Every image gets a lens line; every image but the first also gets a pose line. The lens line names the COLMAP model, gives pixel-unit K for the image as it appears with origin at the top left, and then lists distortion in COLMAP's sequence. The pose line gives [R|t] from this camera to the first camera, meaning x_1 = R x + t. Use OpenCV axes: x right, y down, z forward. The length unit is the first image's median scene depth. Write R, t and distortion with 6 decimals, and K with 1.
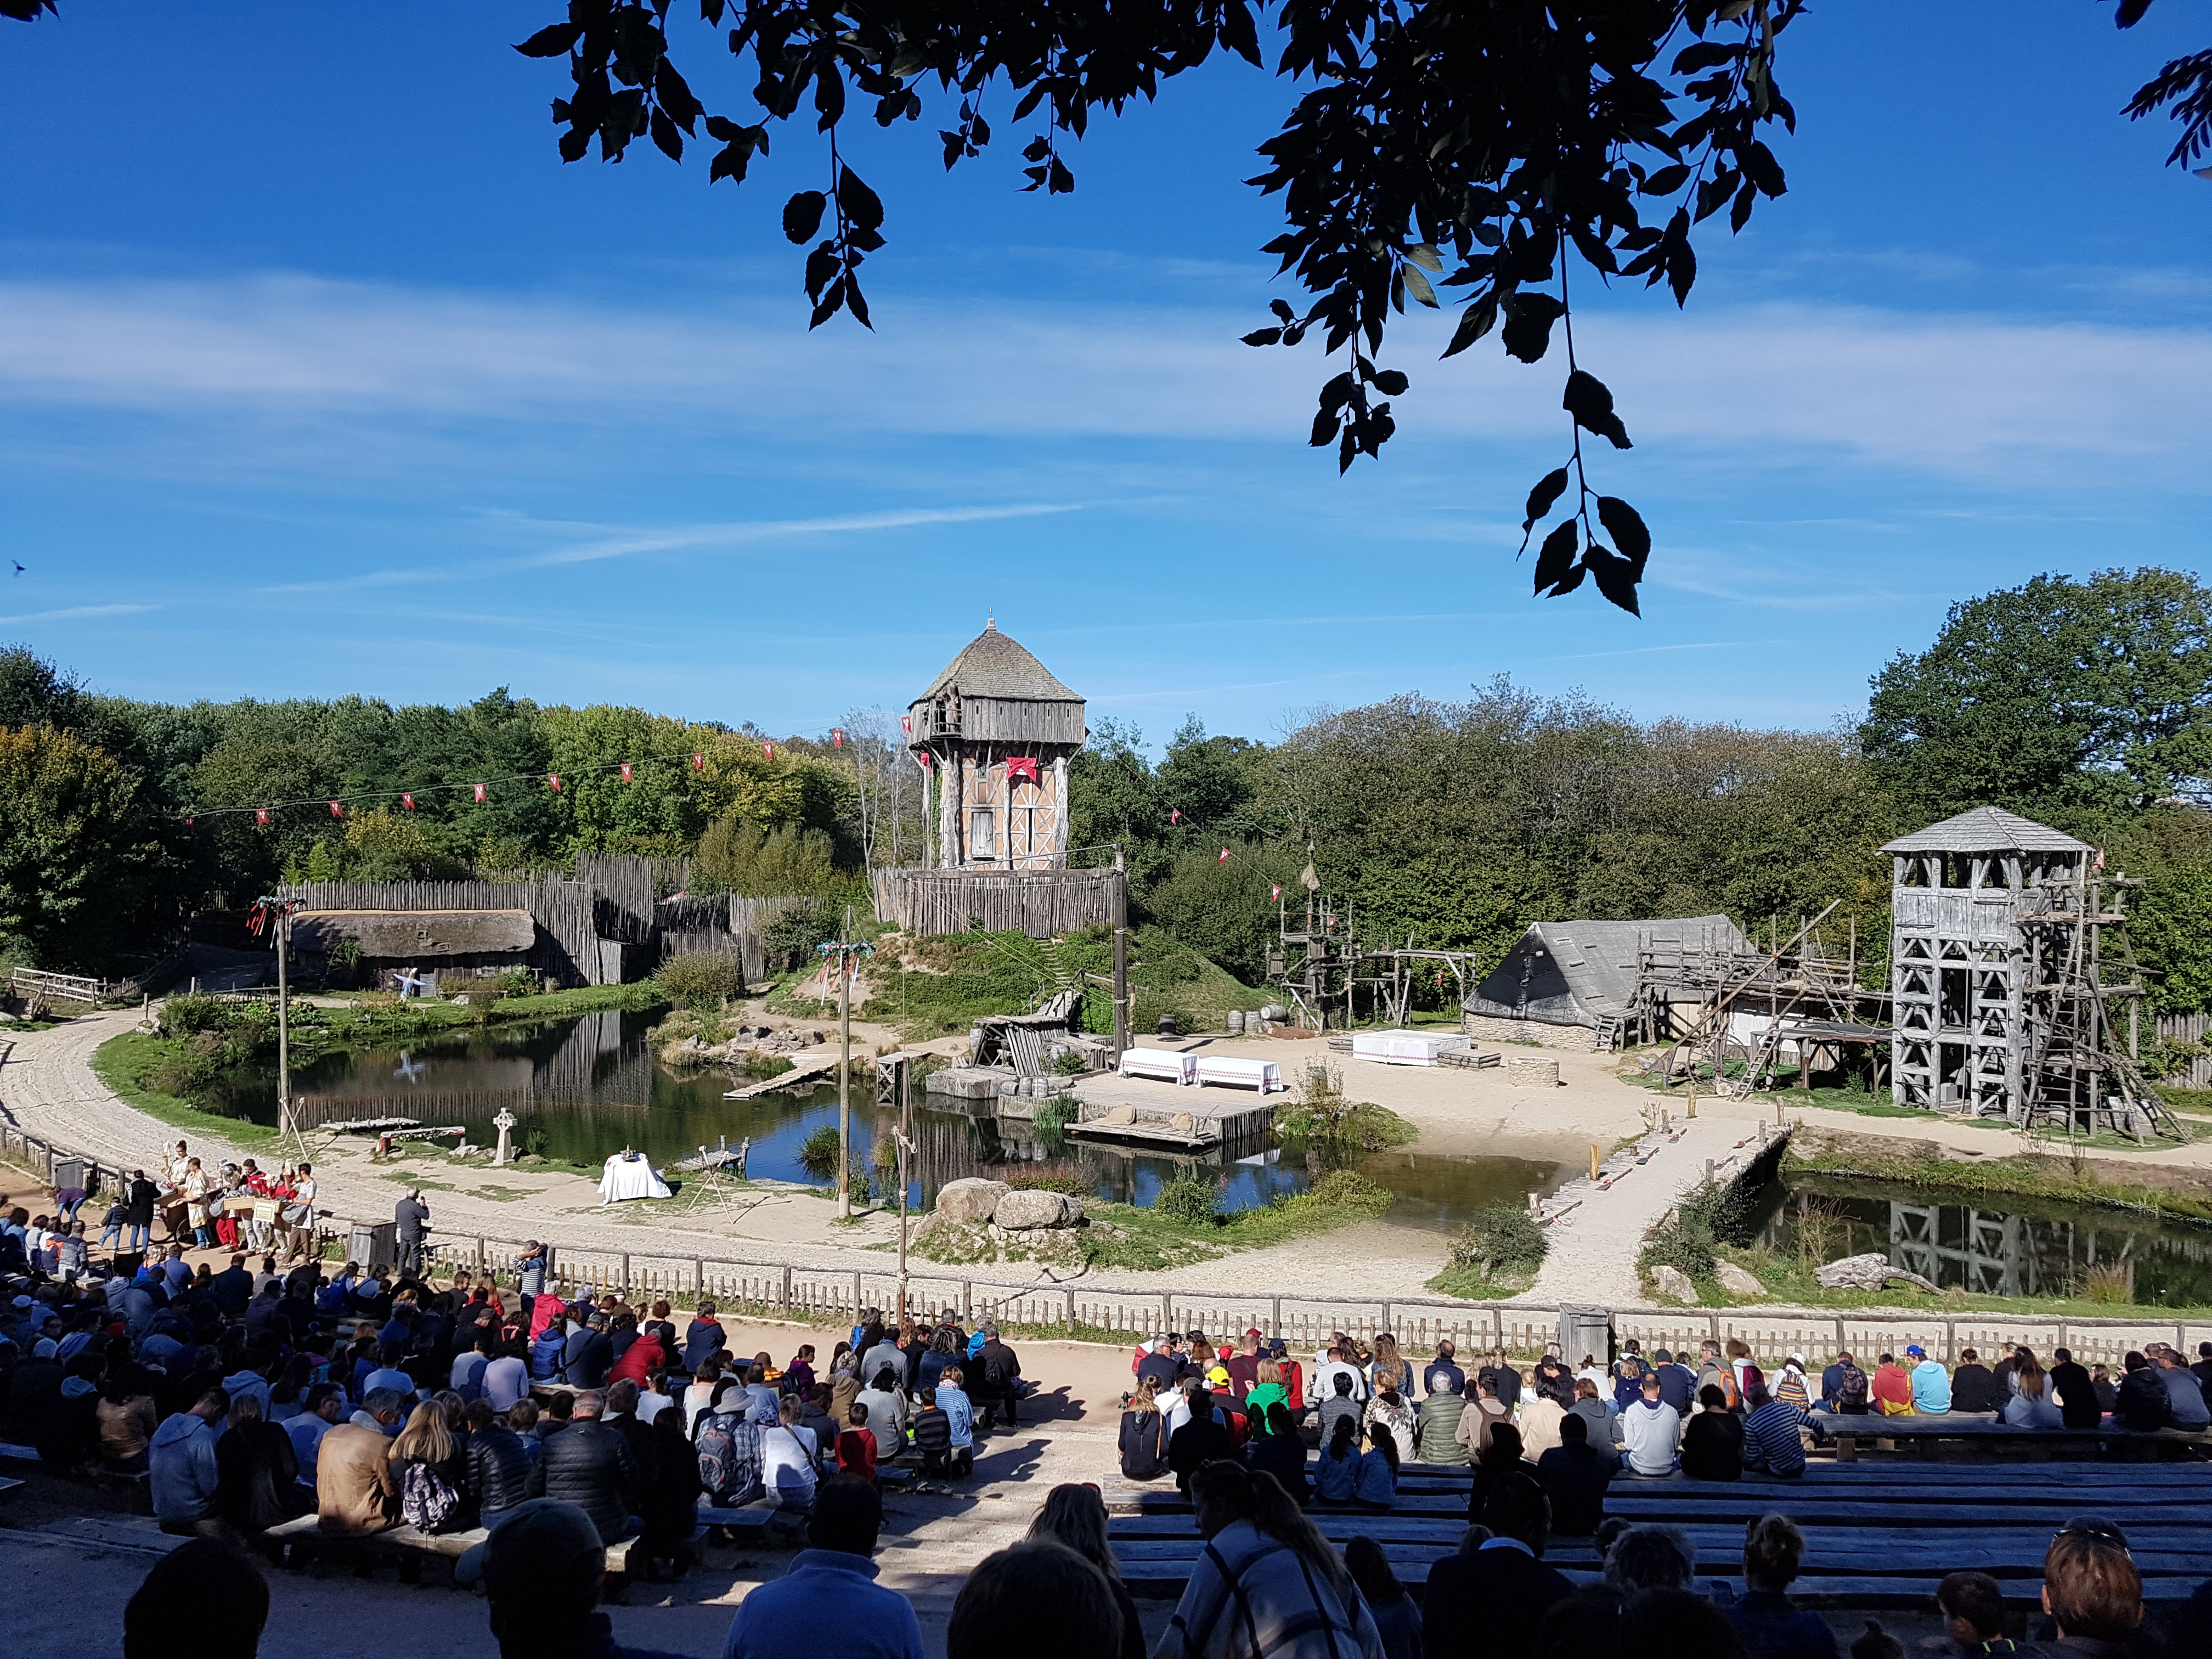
lens RADIAL K [[1973.9, 0, 1106.0], [0, 1973.9, 829.5], [0, 0, 1]] dist [0.021799, -0.161891]
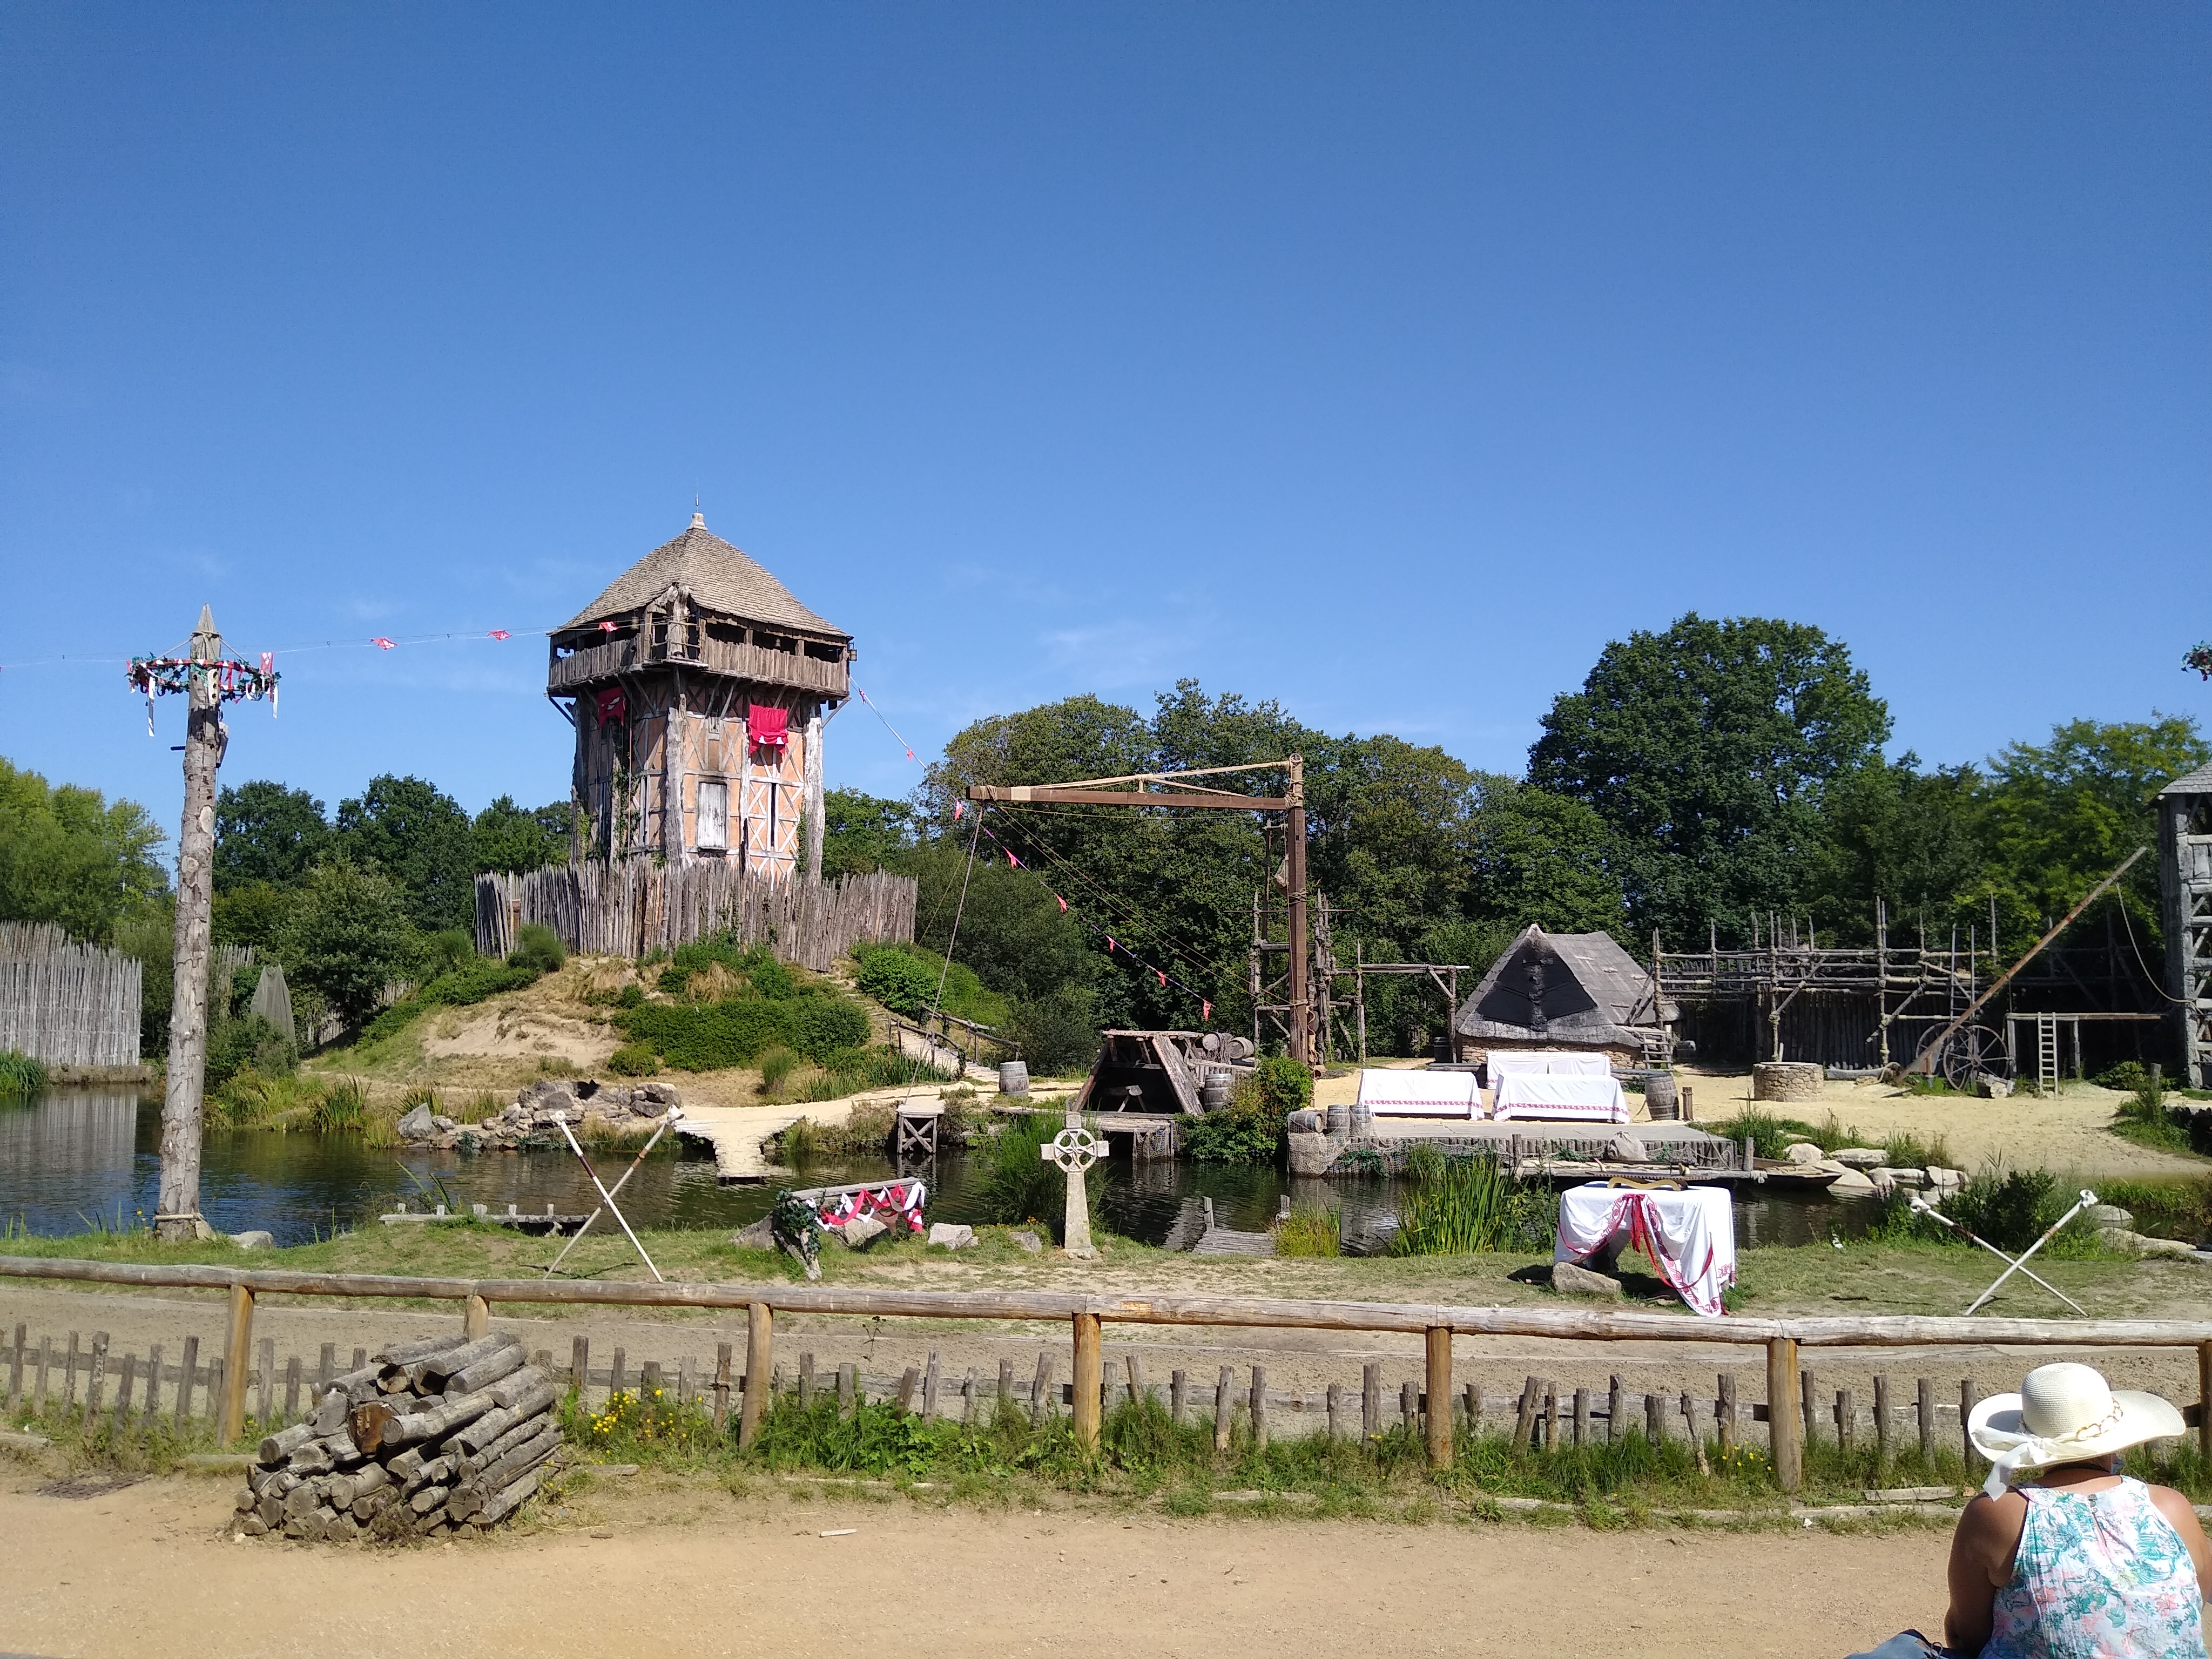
lens RADIAL K [[1973.9, 0, 1106.0], [0, 1973.9, 829.5], [0, 0, 1]] dist [0.021799, -0.161891]
pose [[0.860204, 0.047233, 0.507757, -0.354318], [-0.000556, 0.995788, -0.091689, 0.085514], [-0.509949, 0.078589, 0.856607, 0.411550]]
